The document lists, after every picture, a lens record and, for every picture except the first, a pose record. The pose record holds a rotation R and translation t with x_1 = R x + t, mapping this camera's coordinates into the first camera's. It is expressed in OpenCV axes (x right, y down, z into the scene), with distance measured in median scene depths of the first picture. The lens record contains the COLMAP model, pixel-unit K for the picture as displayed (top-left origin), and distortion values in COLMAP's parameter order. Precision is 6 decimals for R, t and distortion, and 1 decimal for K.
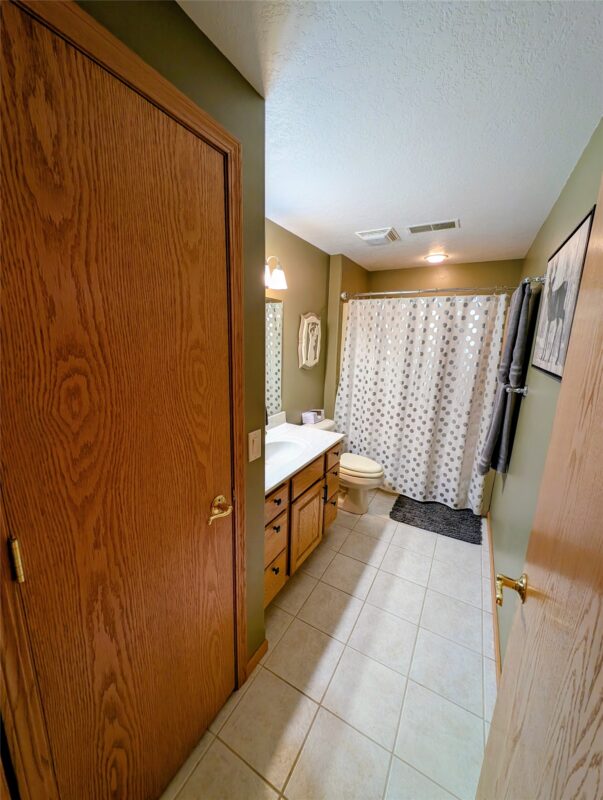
lens RADIAL K [[310.8, 0, 301.5], [0, 310.8, 400.0], [0, 0, 1]] dist [-0.000181, -0.000217]
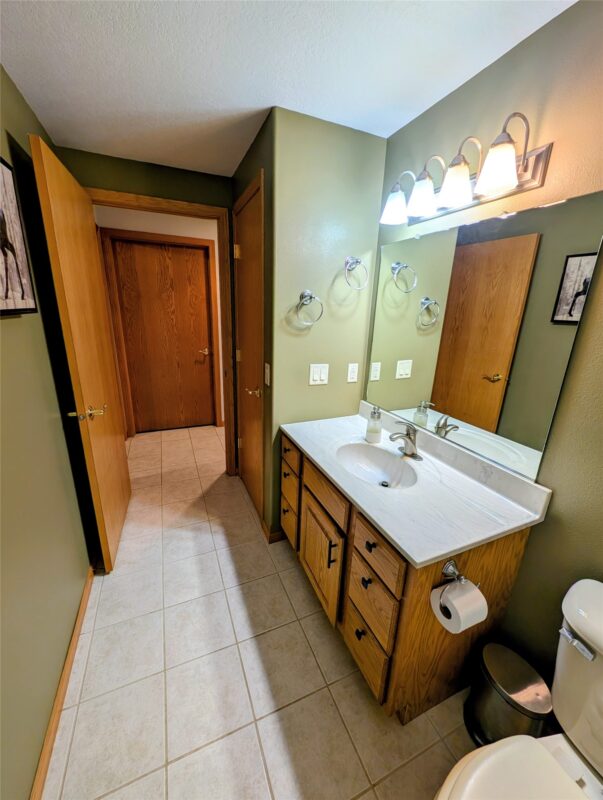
lens RADIAL K [[310.8, 0, 301.5], [0, 310.8, 400.0], [0, 0, 1]] dist [-0.000181, -0.000217]
pose [[-0.598928, 0.185547, -0.779010, 0.681810], [-0.212197, 0.901242, 0.377804, -0.247751], [0.772177, 0.391582, -0.500407, 1.457504]]
